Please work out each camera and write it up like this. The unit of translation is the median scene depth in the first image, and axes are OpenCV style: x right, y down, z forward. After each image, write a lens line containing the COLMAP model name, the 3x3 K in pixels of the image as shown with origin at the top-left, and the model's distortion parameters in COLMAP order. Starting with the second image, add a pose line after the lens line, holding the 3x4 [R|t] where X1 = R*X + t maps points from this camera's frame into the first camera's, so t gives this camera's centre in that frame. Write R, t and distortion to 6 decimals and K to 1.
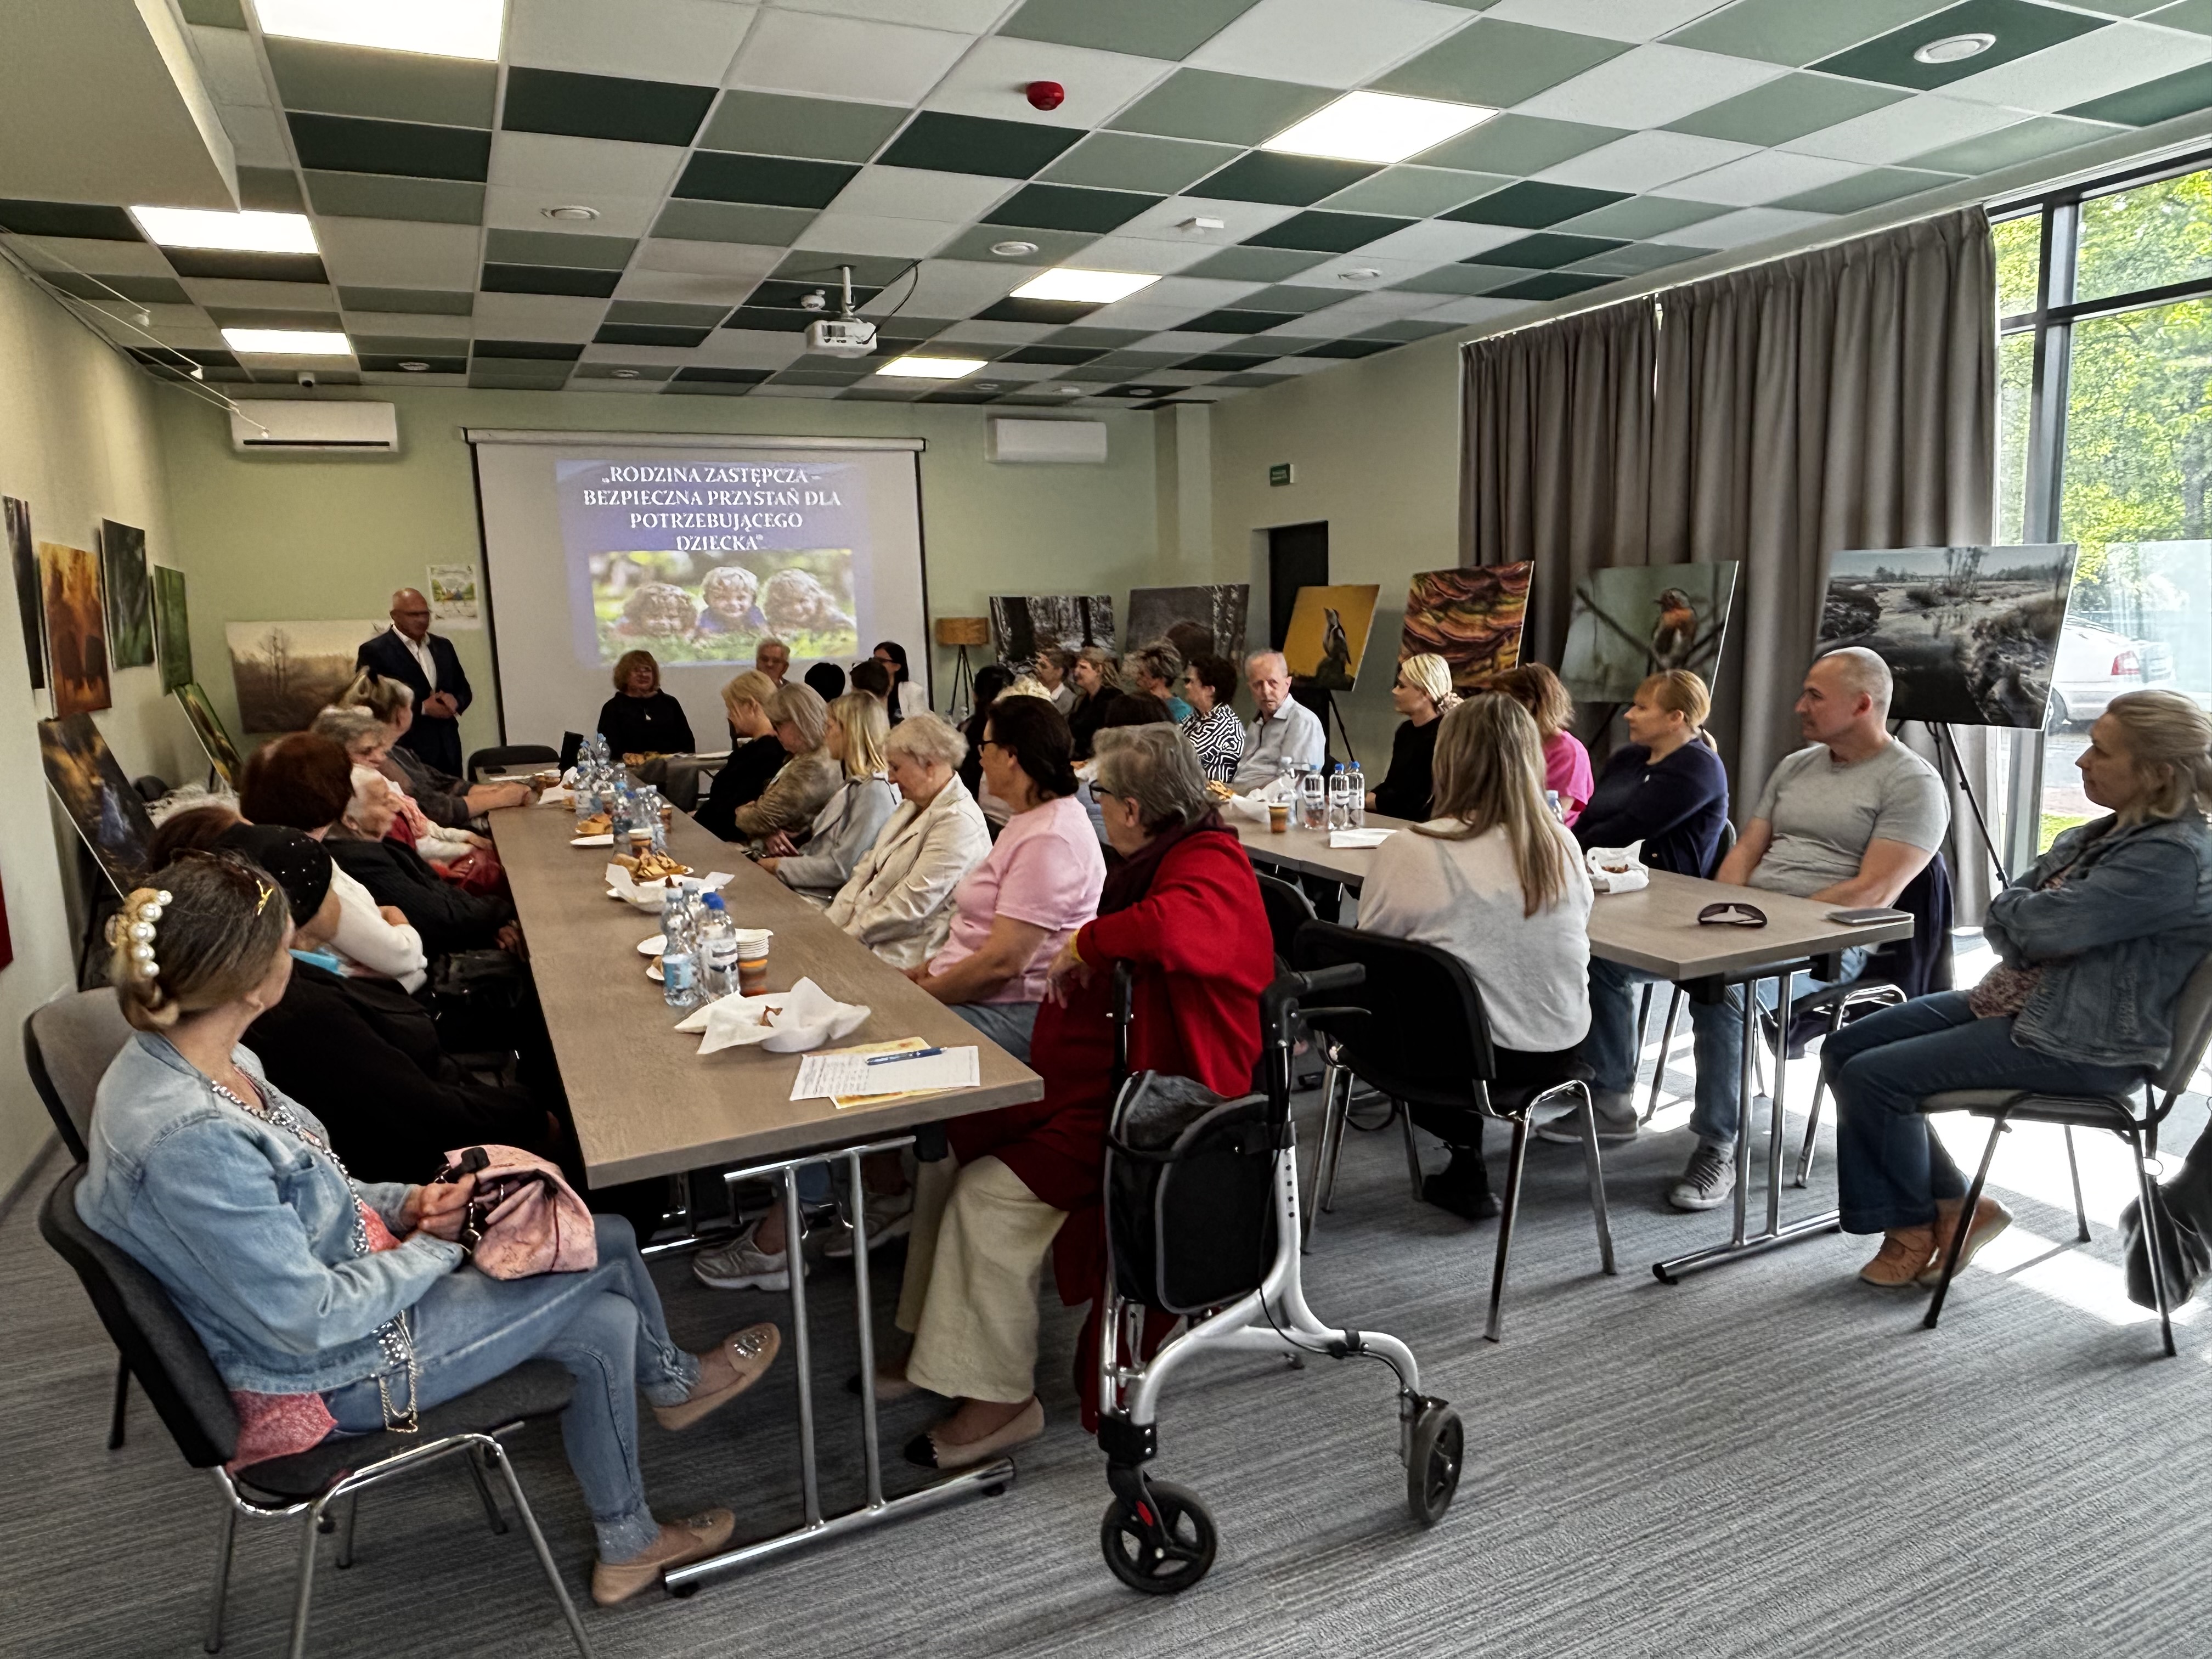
lens RADIAL K [[1411.5, 0, 1115.1], [0, 1411.5, 838.4], [0, 0, 1]] dist [0.025780, -0.045126]
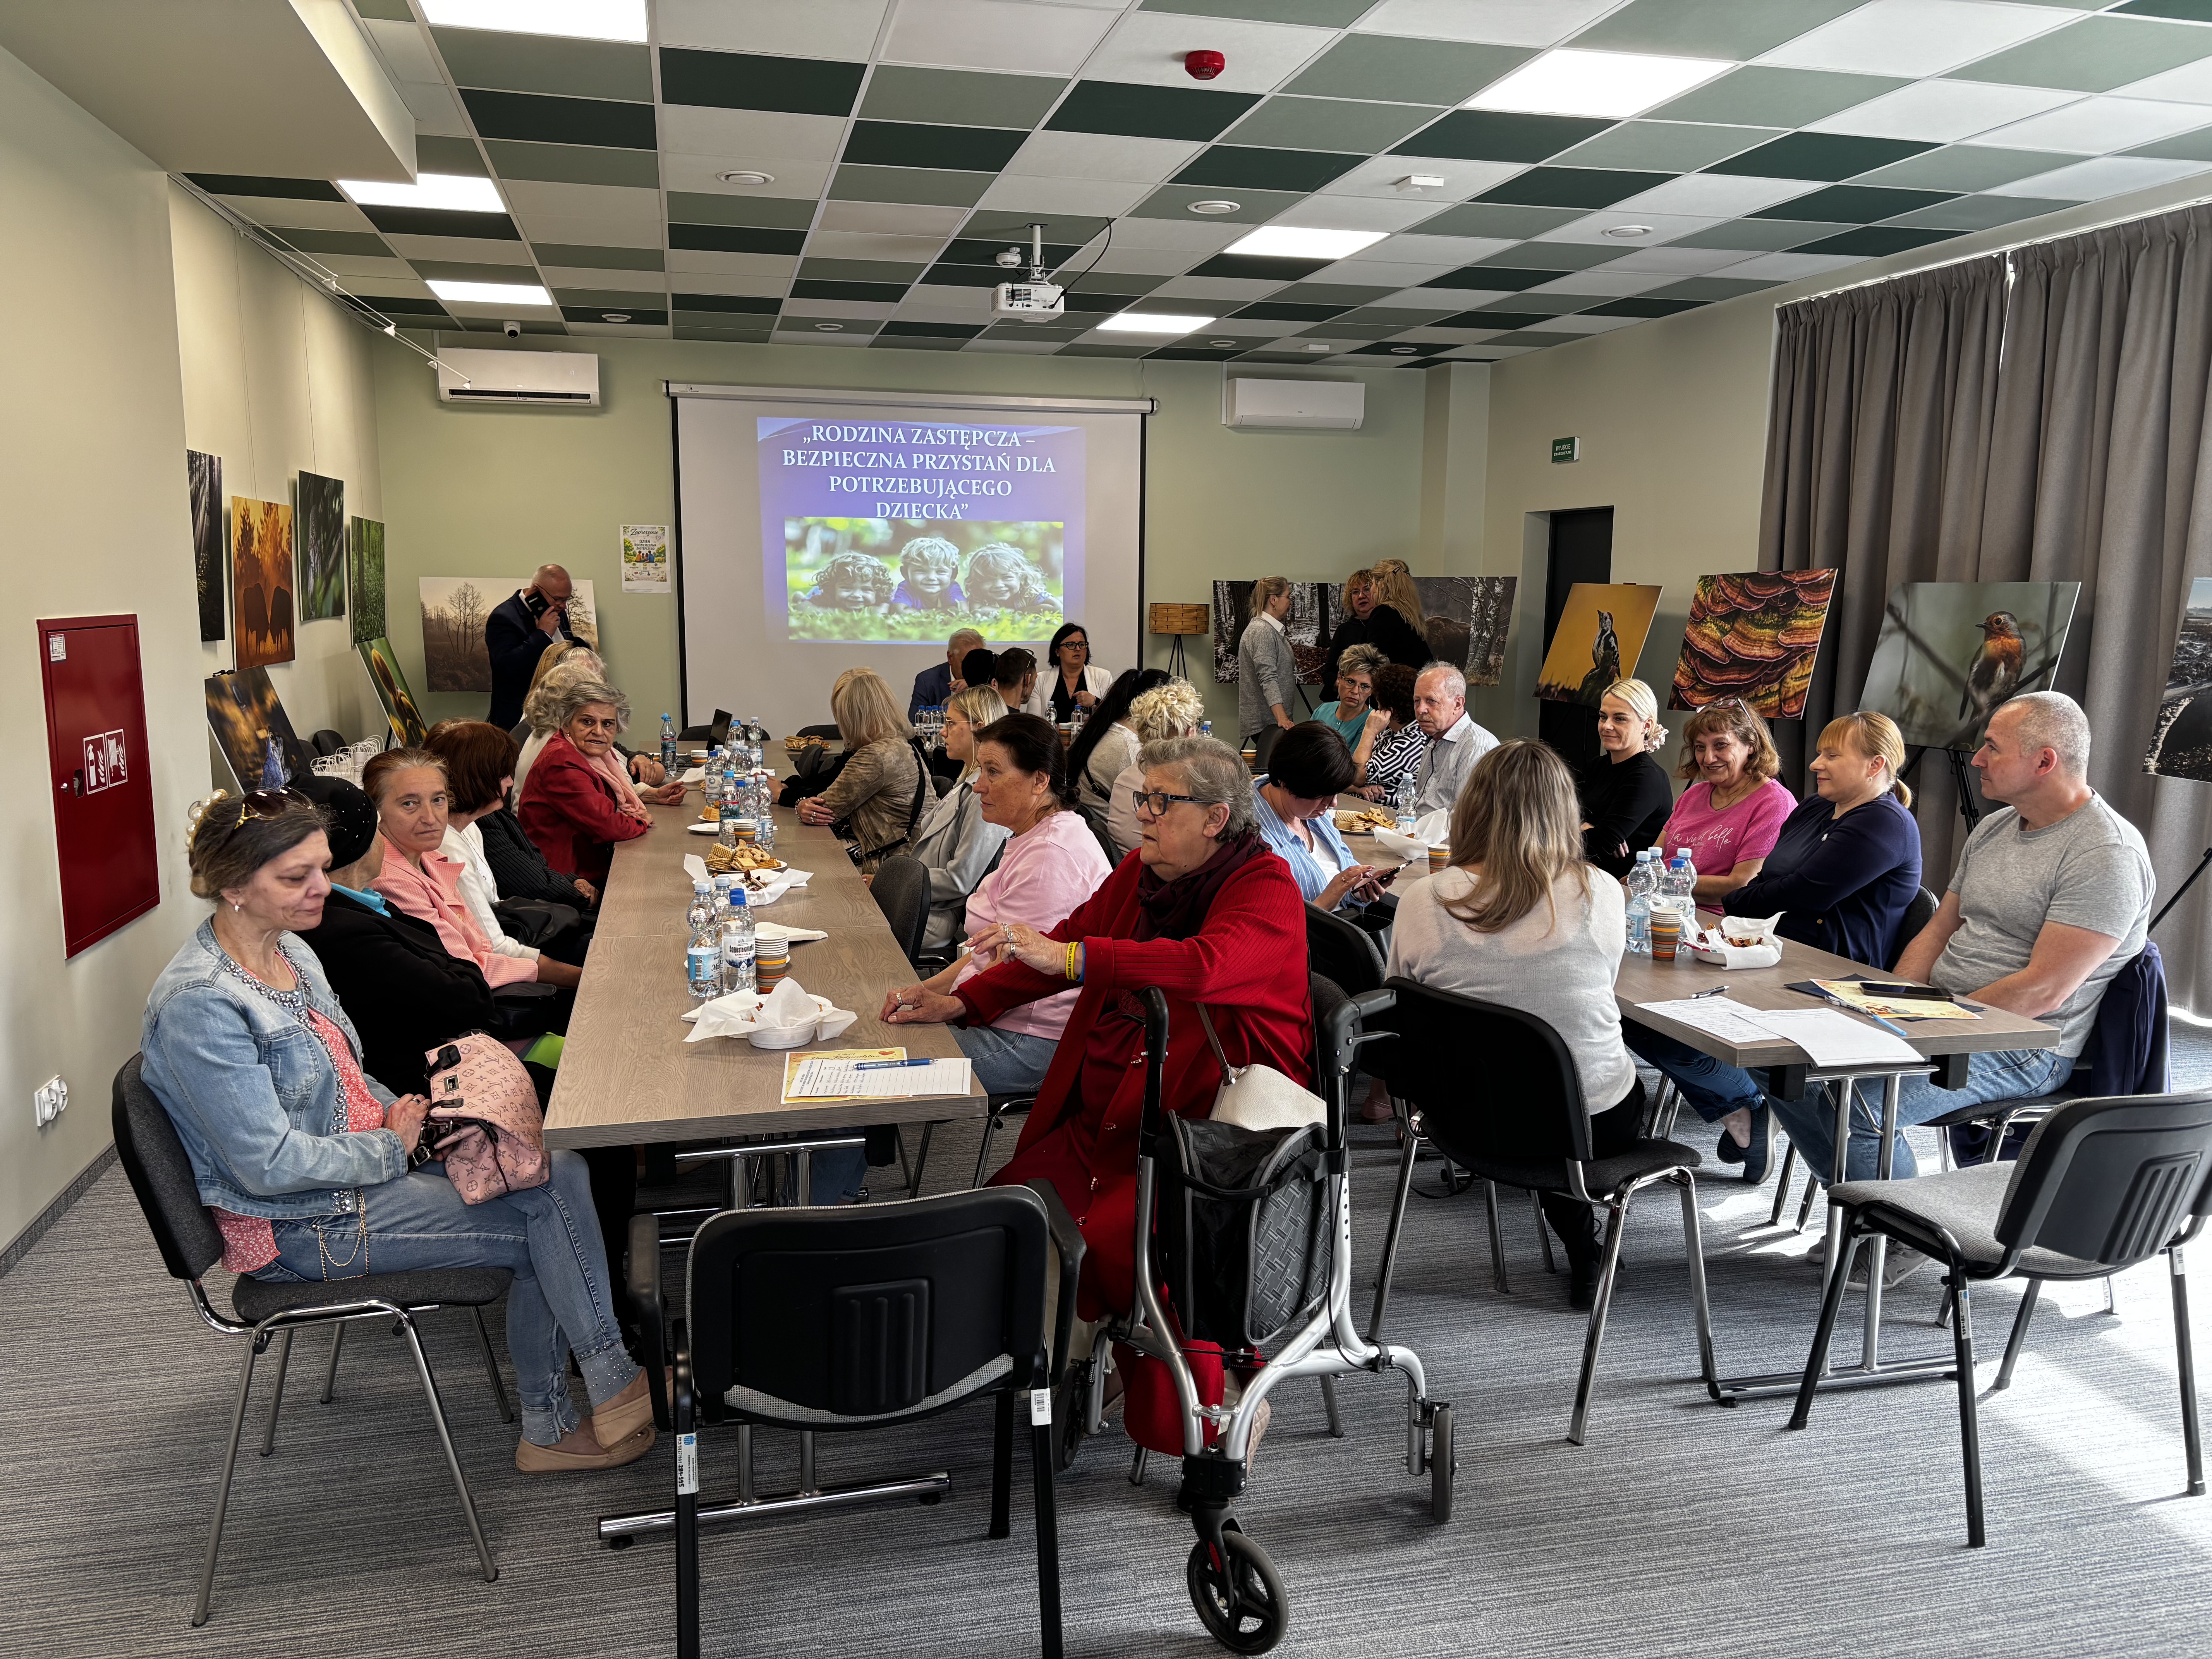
lens RADIAL K [[1670.4, 0, 1096.5], [0, 1670.4, 841.7], [0, 0, 1]] dist [0.048173, -0.061006]
pose [[0.978689, 0.071382, -0.192544, 0.062664], [-0.072436, 0.997372, 0.001567, -0.005245], [0.192150, 0.012413, 0.981287, -0.044241]]
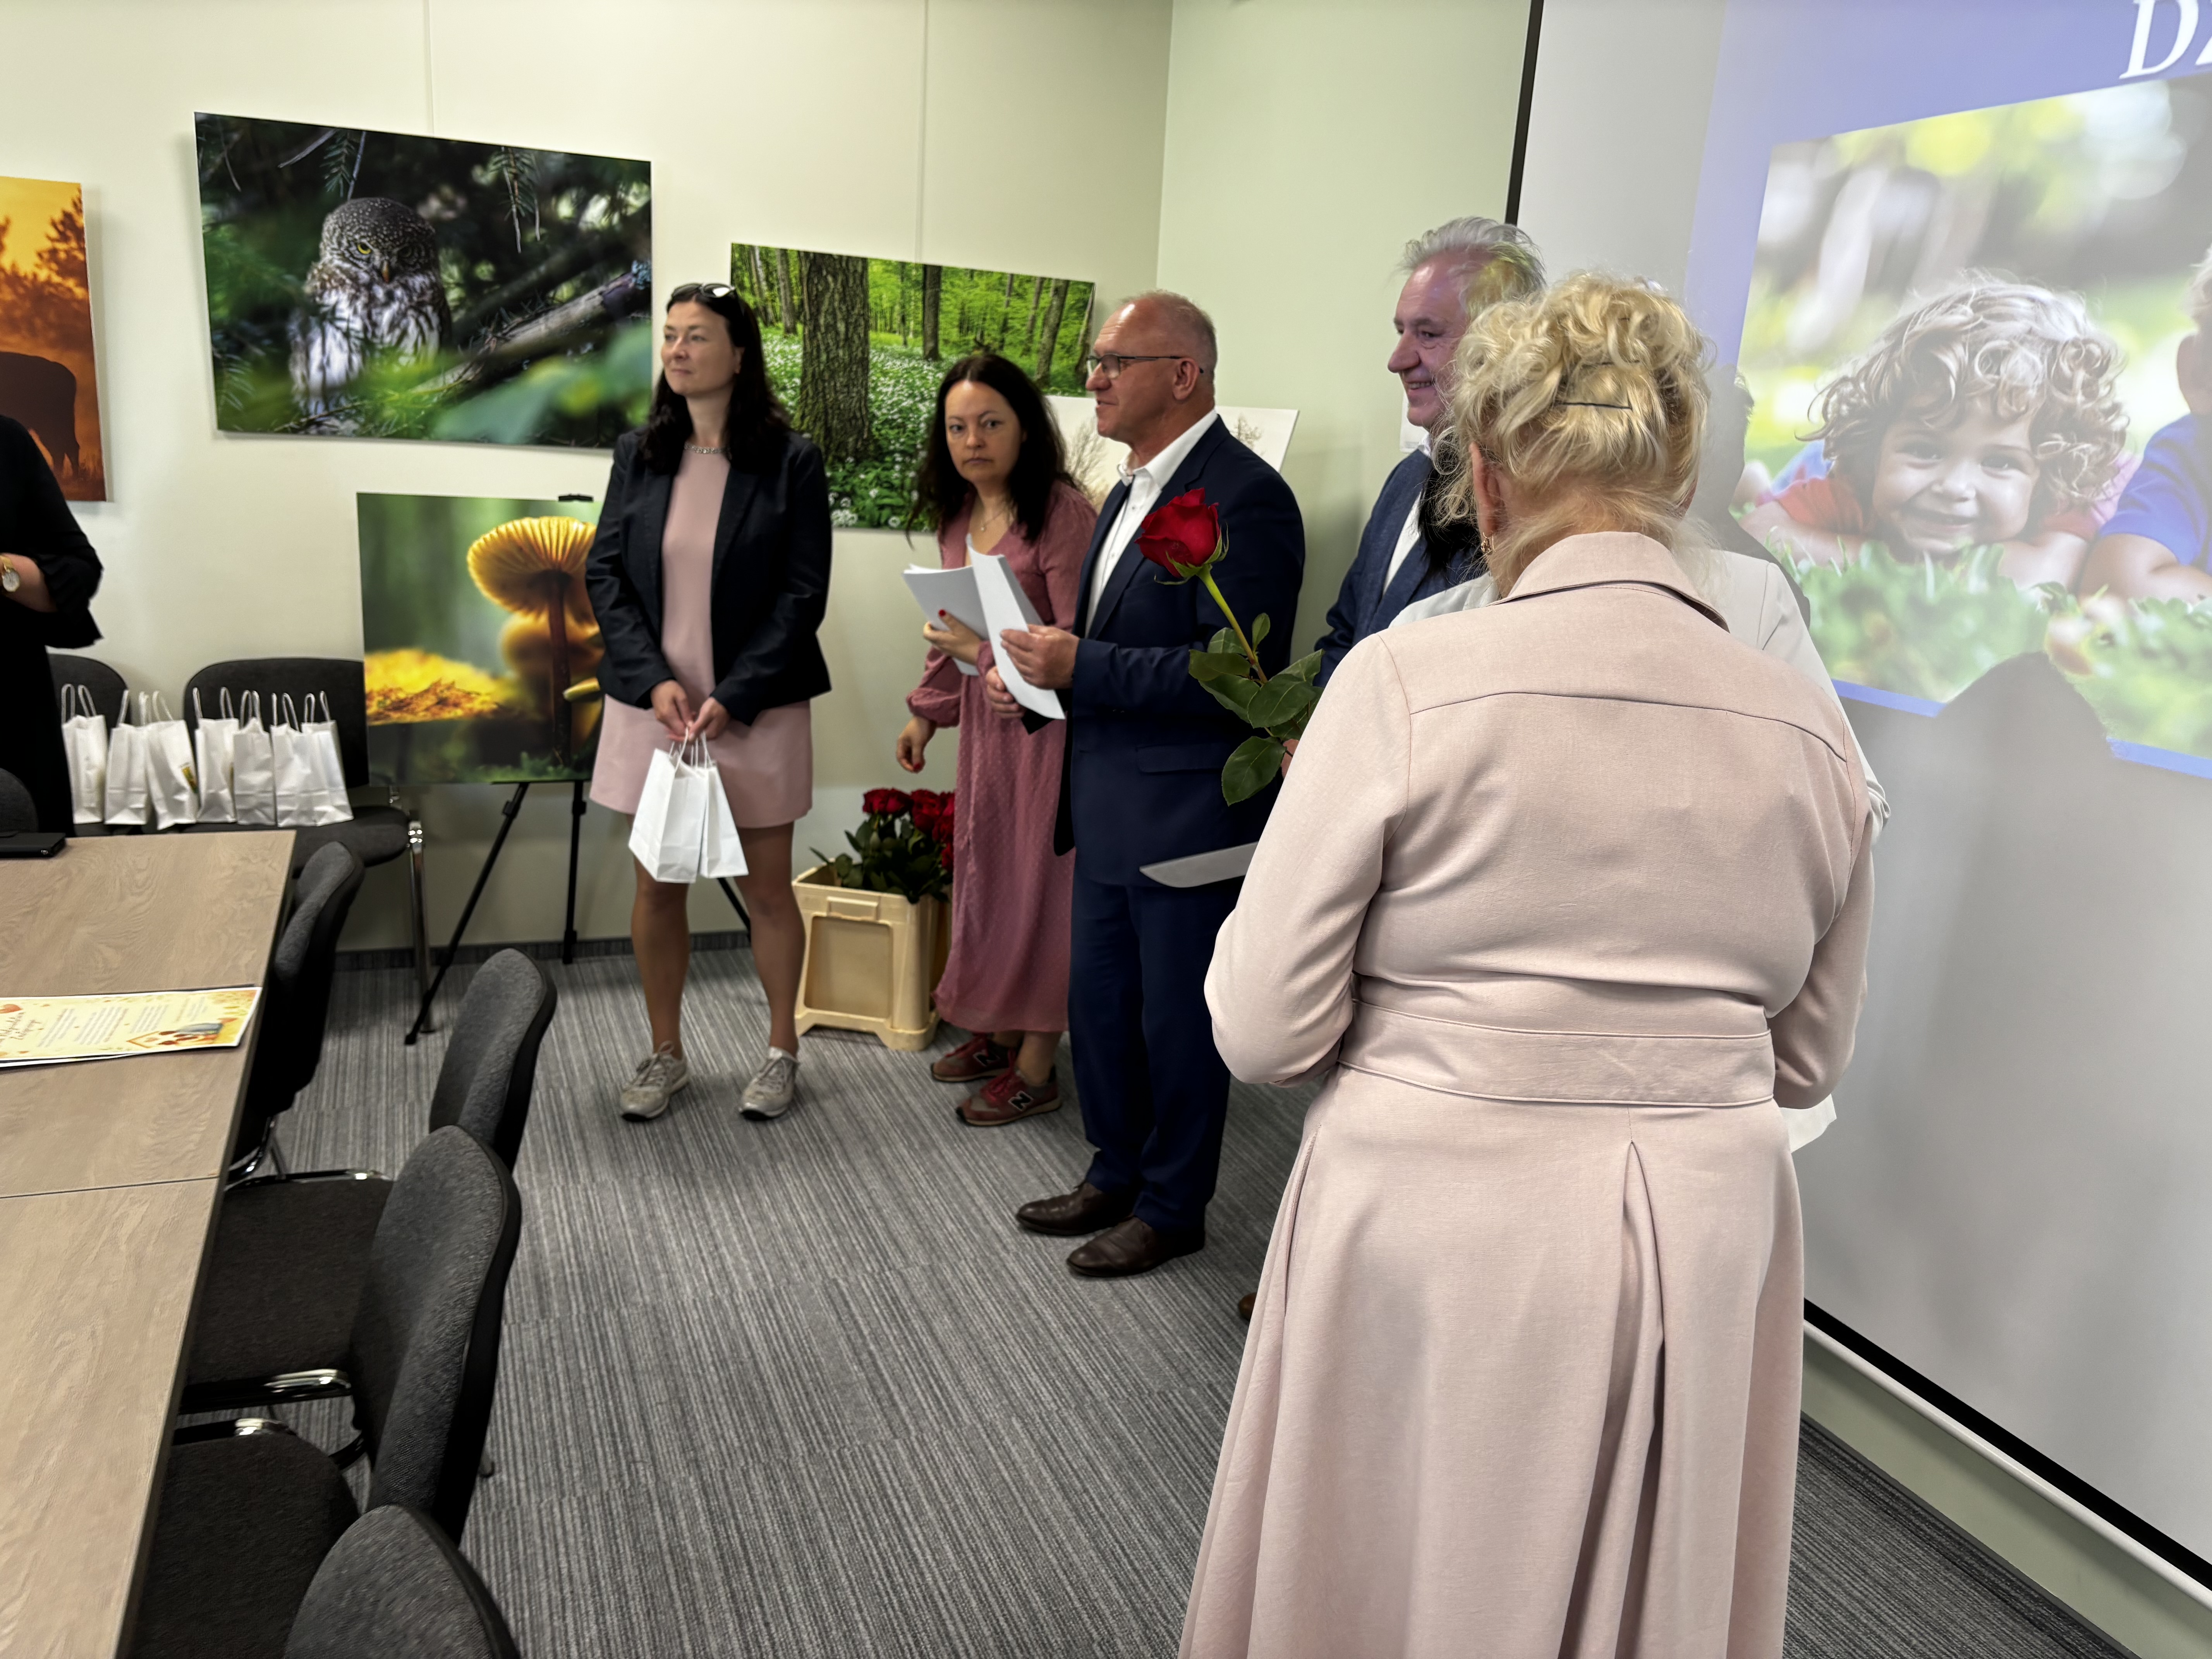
lens RADIAL K [[1670.4, 0, 1101.0], [0, 1670.4, 833.9], [0, 0, 1]] dist [0.048173, -0.061006]
pose [[-0.060380, 0.264889, -0.962387, -0.086231], [-0.217257, 0.937544, 0.271682, -0.162423], [0.974245, 0.225489, 0.000940, 1.004797]]
